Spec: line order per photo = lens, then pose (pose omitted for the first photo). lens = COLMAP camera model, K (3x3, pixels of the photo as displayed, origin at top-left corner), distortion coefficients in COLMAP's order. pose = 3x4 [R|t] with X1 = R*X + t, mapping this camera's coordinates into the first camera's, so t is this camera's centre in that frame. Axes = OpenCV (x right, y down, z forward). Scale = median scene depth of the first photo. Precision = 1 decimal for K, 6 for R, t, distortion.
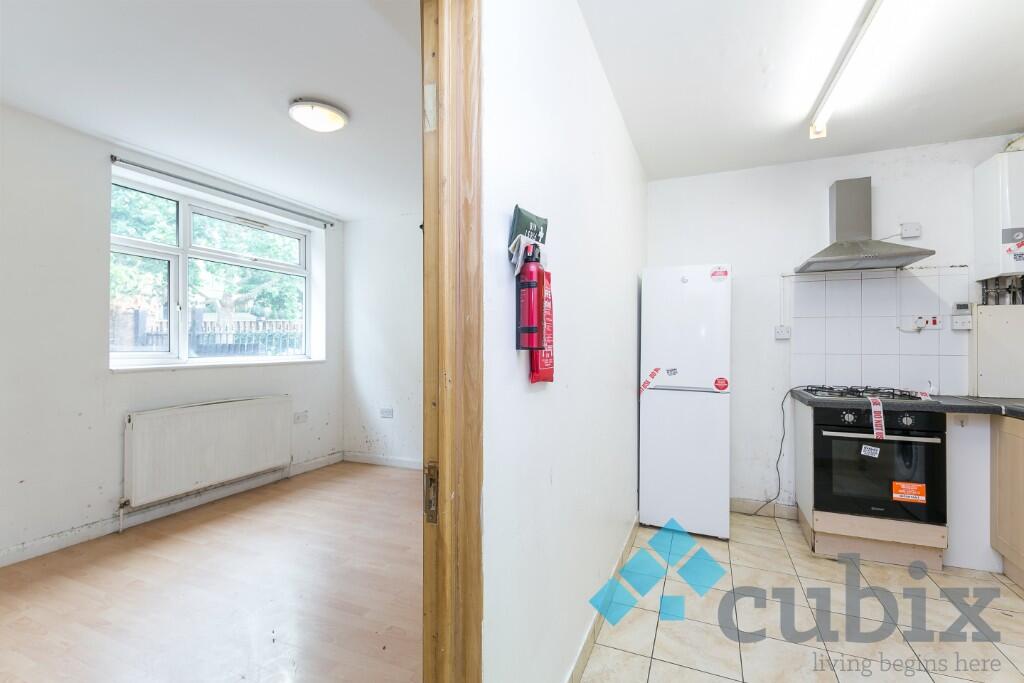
lens RADIAL K [[432.5, 0, 512.0], [0, 432.5, 341.5], [0, 0, 1]] dist [0.000716, -0.006326]
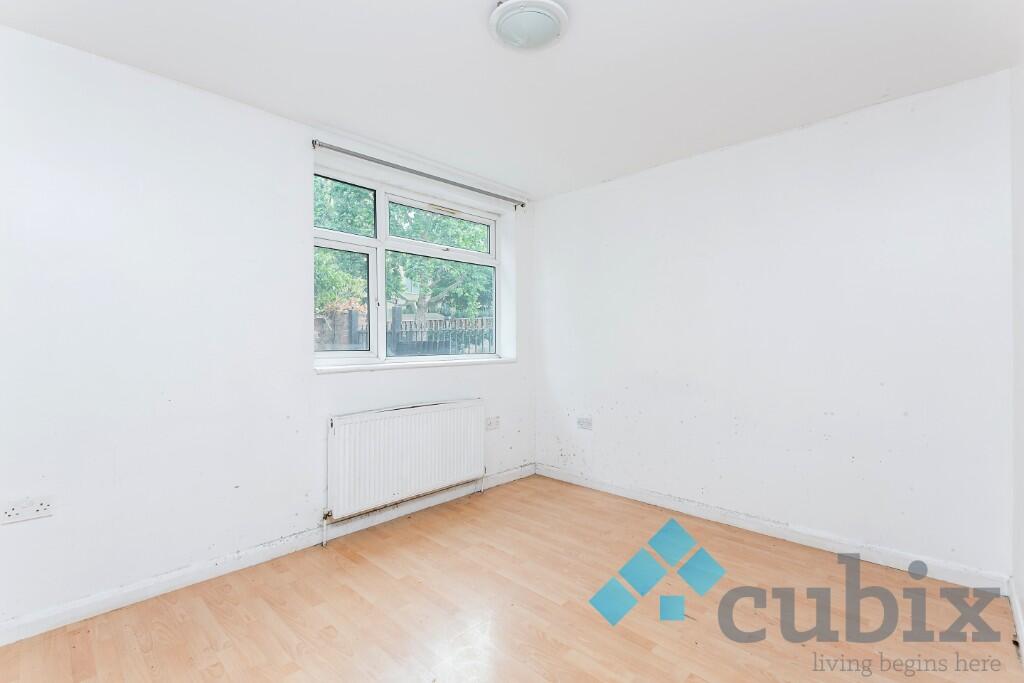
lens RADIAL K [[432.5, 0, 512.0], [0, 432.5, 341.5], [0, 0, 1]] dist [0.000716, -0.006326]
pose [[0.929185, -0.002663, -0.369606, -0.080836], [0.006363, 0.999941, 0.008792, -0.001389], [0.369561, -0.010521, 0.929147, 0.124862]]
